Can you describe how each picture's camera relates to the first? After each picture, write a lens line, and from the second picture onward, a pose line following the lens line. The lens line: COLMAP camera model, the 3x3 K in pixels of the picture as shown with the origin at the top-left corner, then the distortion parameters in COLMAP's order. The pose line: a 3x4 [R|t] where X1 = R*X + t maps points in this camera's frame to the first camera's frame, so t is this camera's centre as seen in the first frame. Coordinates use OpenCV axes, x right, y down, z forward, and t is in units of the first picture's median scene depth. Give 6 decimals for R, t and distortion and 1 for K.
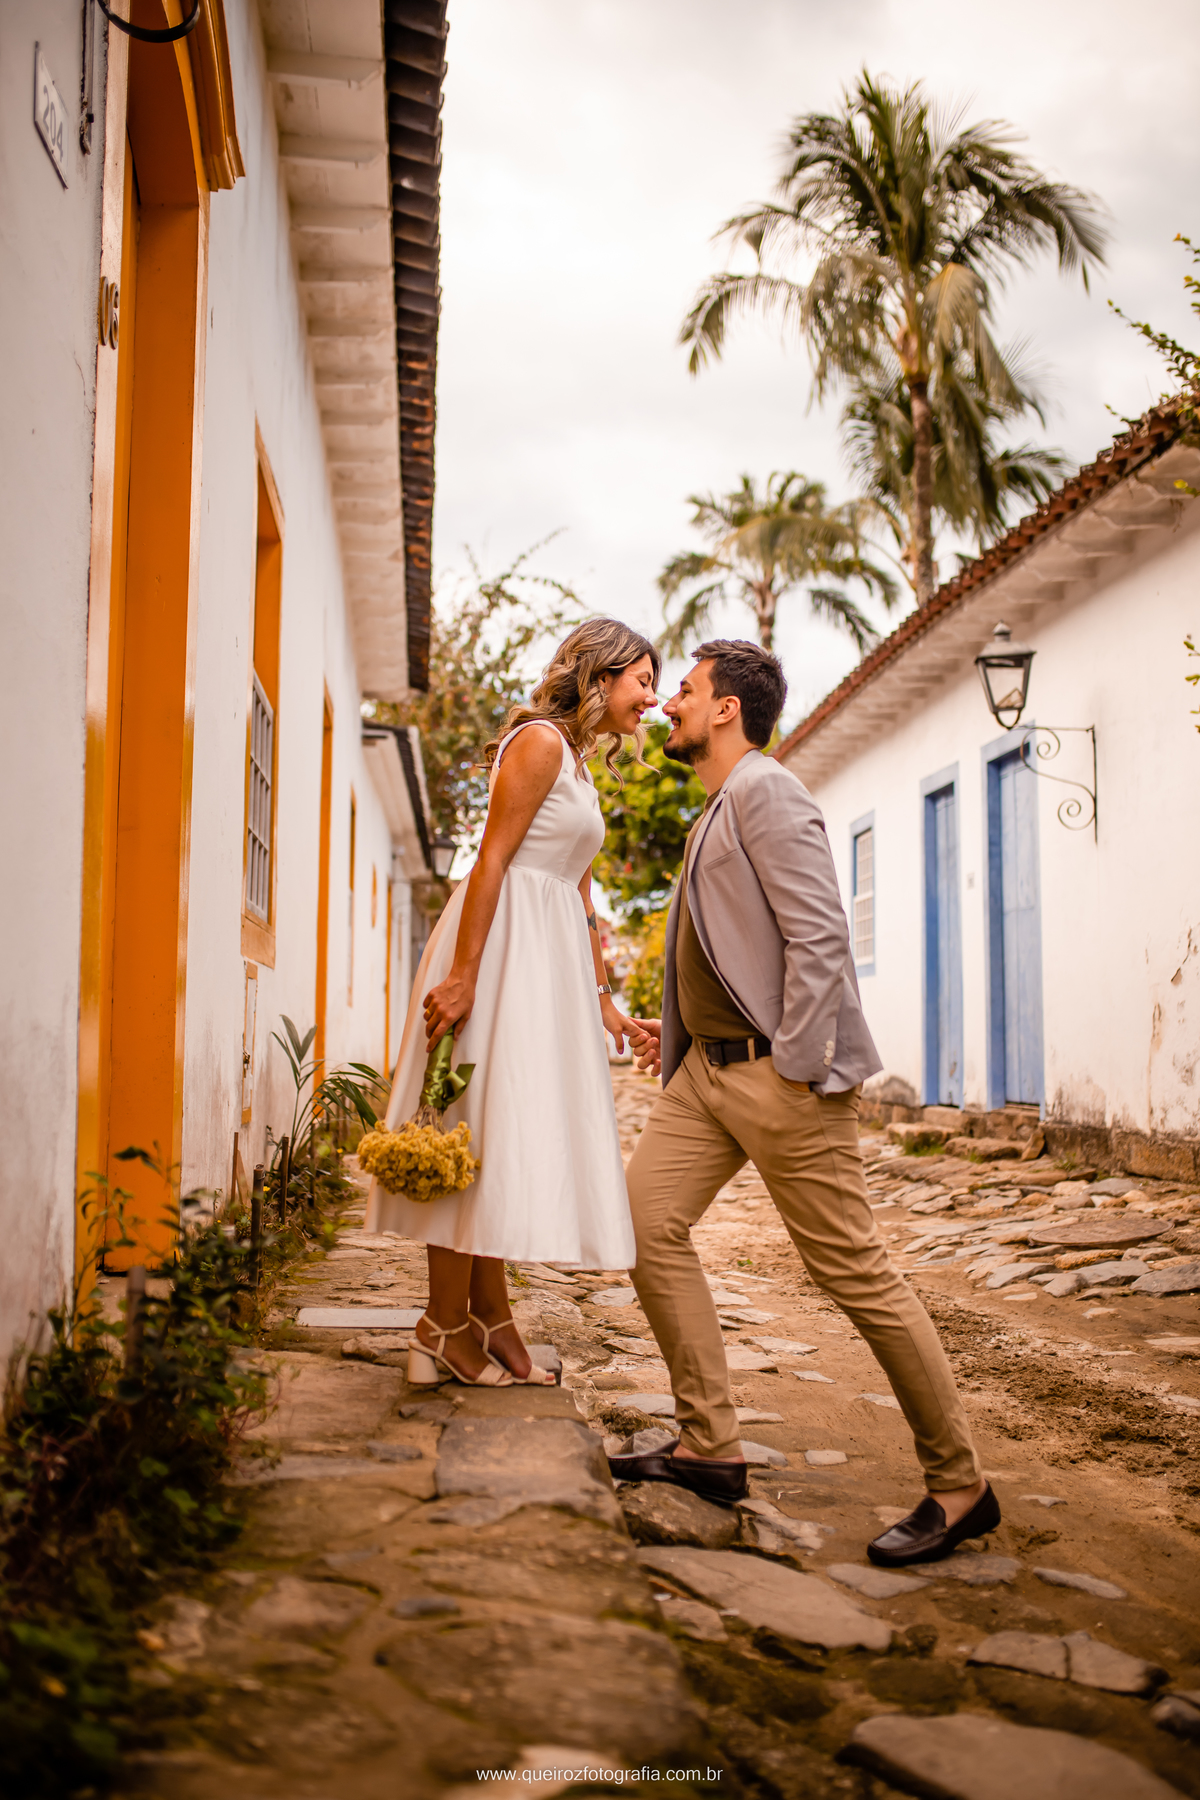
lens RADIAL K [[1719.7, 0, 600.0], [0, 1719.7, 900.0], [0, 0, 1]] dist [-0.063748, 0.102130]
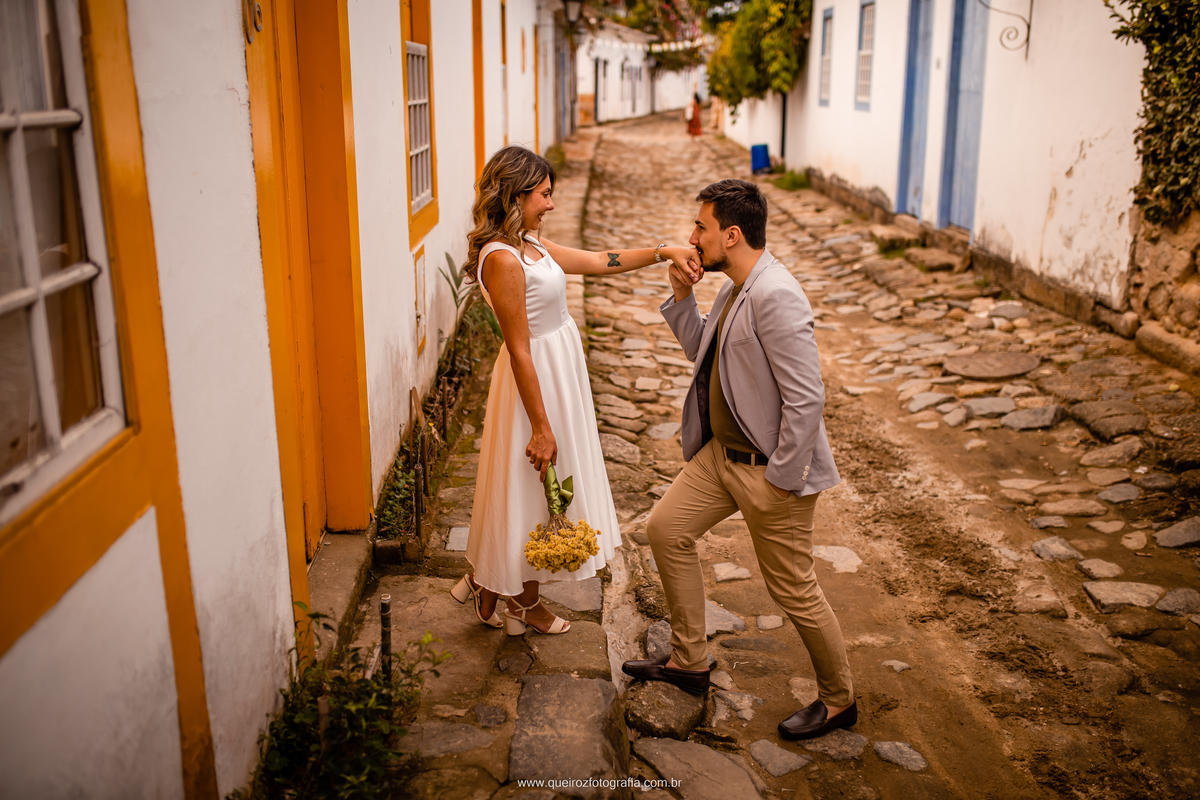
lens RADIAL K [[1146.5, 0, 600.0], [0, 1146.5, 400.0], [0, 0, 1]] dist [-0.063748, 0.102130]
pose [[0.996857, 0.013983, -0.077975, 0.026716], [0.013955, 0.937911, 0.346596, -0.133713], [0.077980, -0.346594, 0.934768, 0.015515]]
